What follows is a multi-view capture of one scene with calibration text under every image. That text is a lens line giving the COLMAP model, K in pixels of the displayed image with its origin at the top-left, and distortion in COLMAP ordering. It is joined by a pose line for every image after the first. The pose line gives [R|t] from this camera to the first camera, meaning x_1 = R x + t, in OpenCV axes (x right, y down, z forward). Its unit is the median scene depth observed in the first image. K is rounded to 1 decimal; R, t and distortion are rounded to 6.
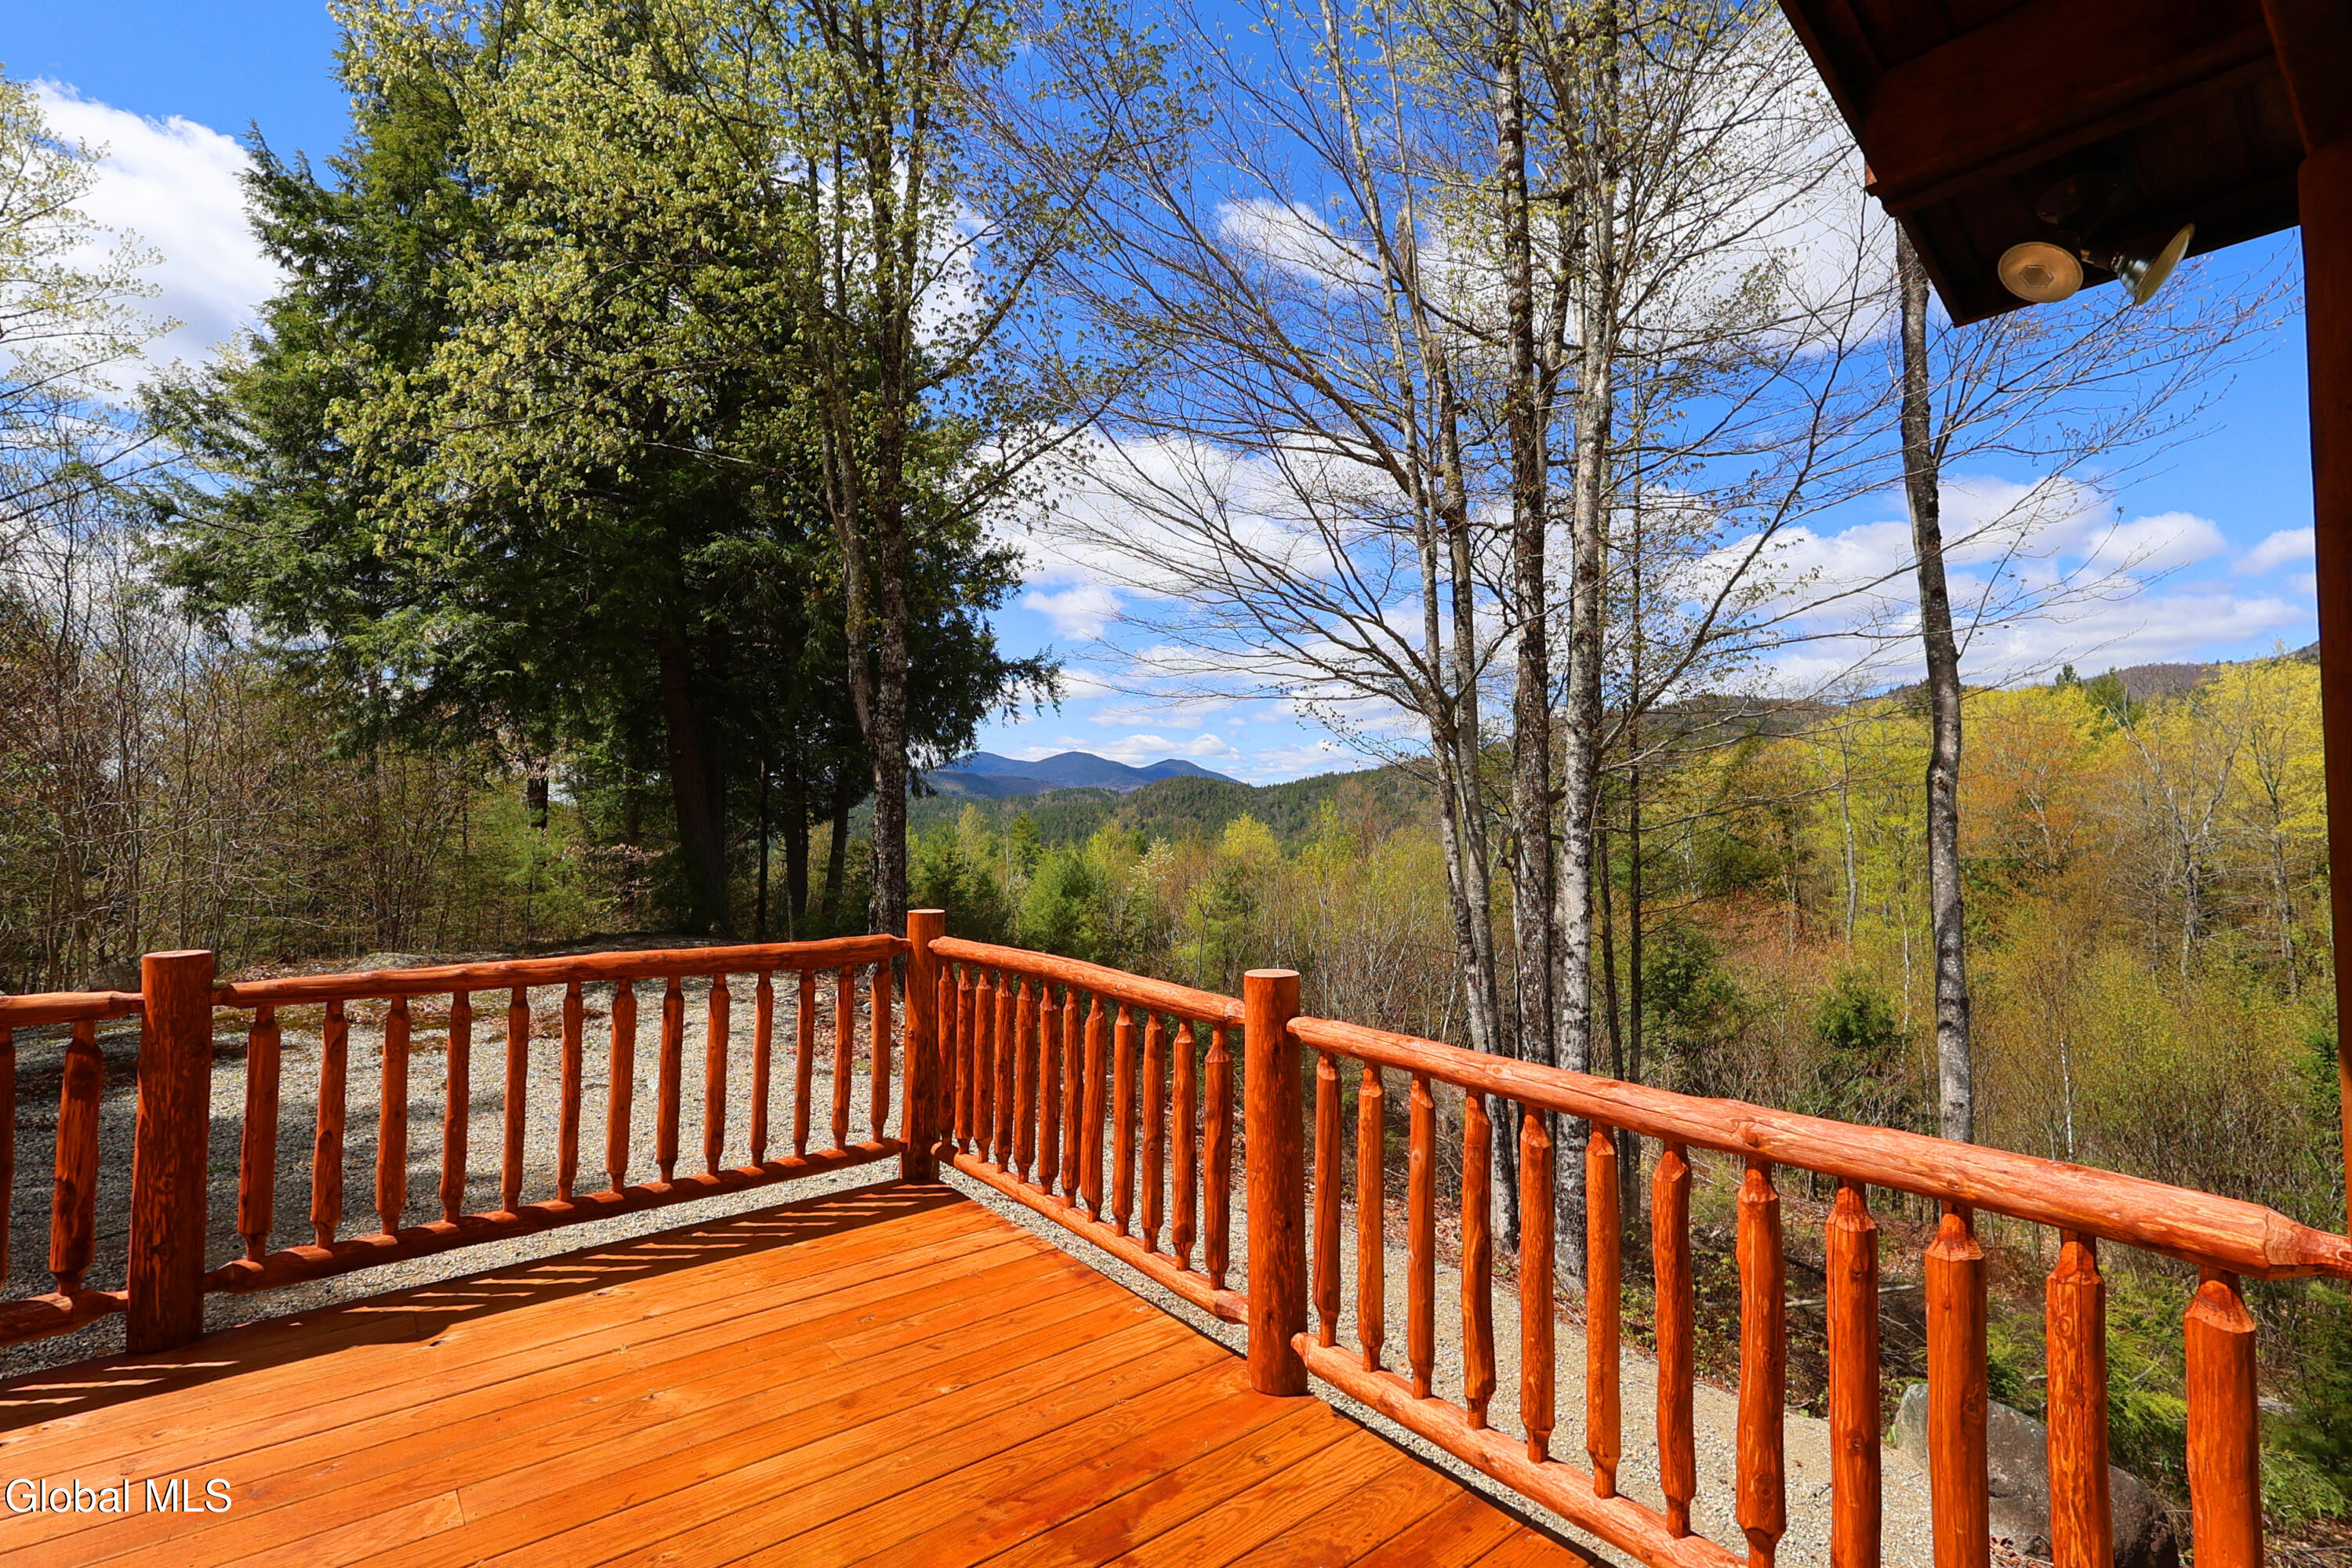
lens RADIAL K [[1080.6, 0, 1174.0], [0, 1080.6, 780.6], [0, 0, 1]] dist [-0.004886, 0.000114]
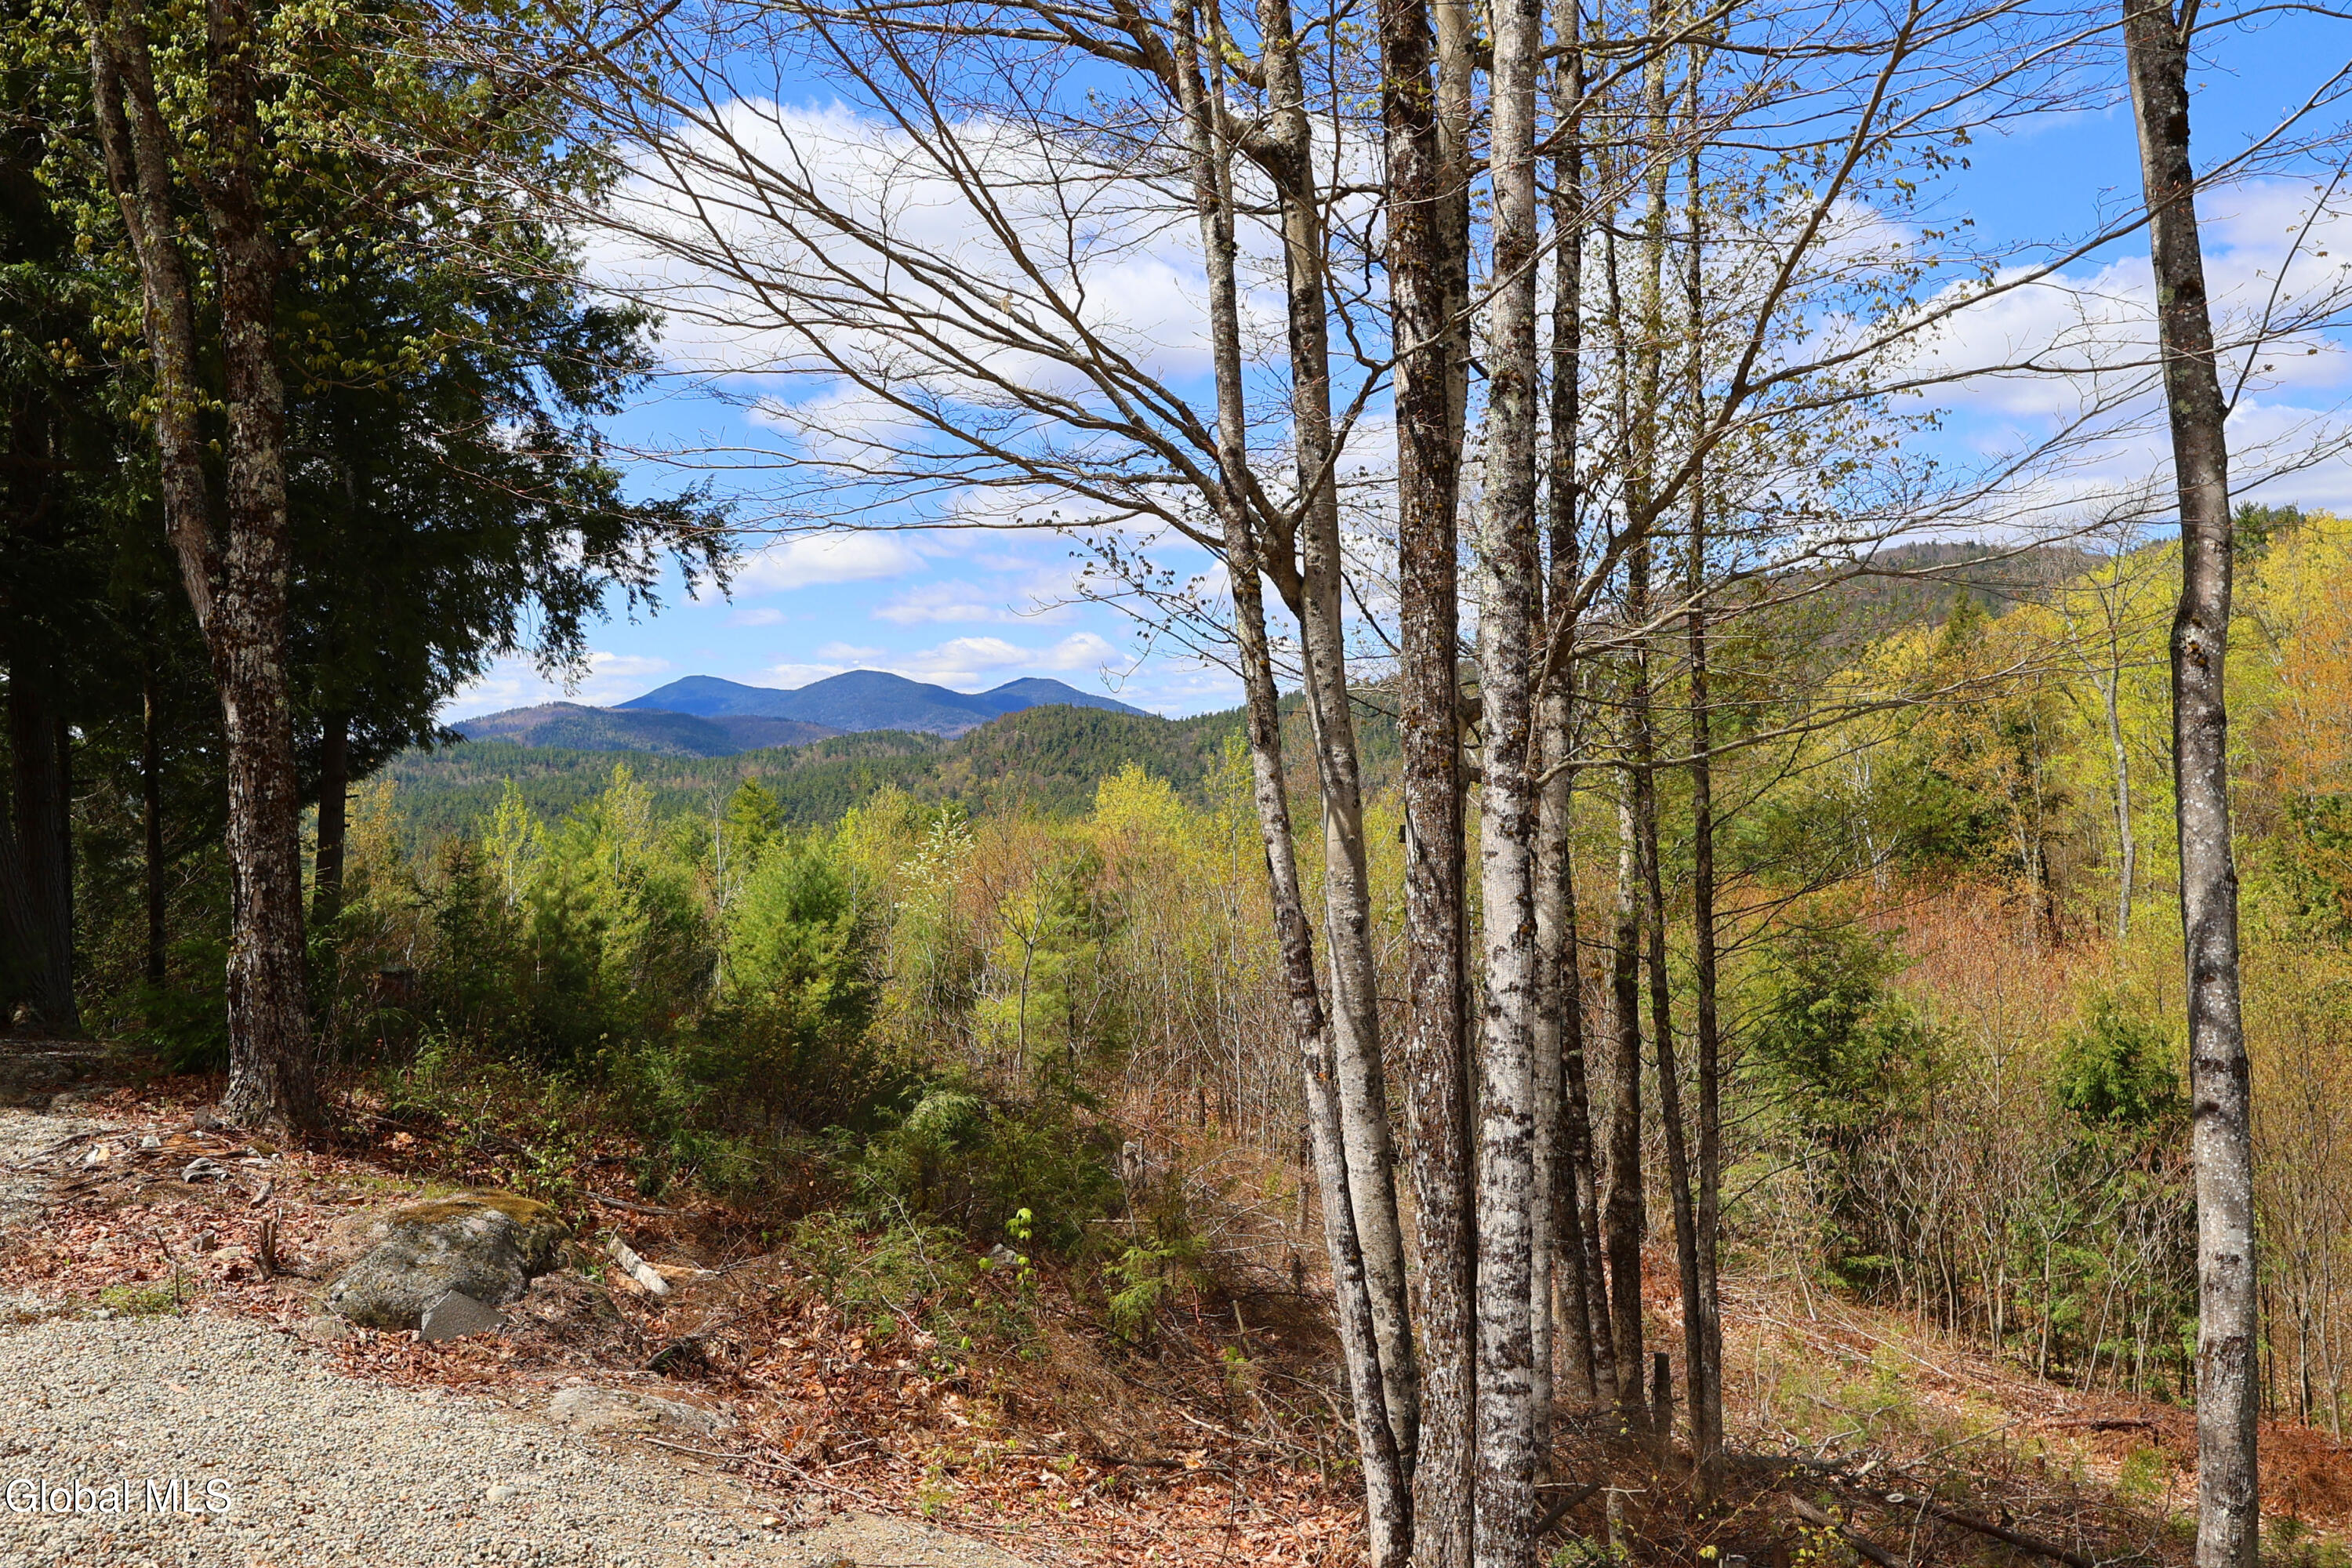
lens RADIAL K [[1826.0, 0, 1176.0], [0, 1826.0, 784.0], [0, 0, 1]] dist [-0.005524, 0.003022]
pose [[0.996521, -0.036694, 0.074827, 0.131694], [0.033703, 0.998597, 0.040850, 0.012011], [-0.076221, -0.038186, 0.996359, 0.134070]]
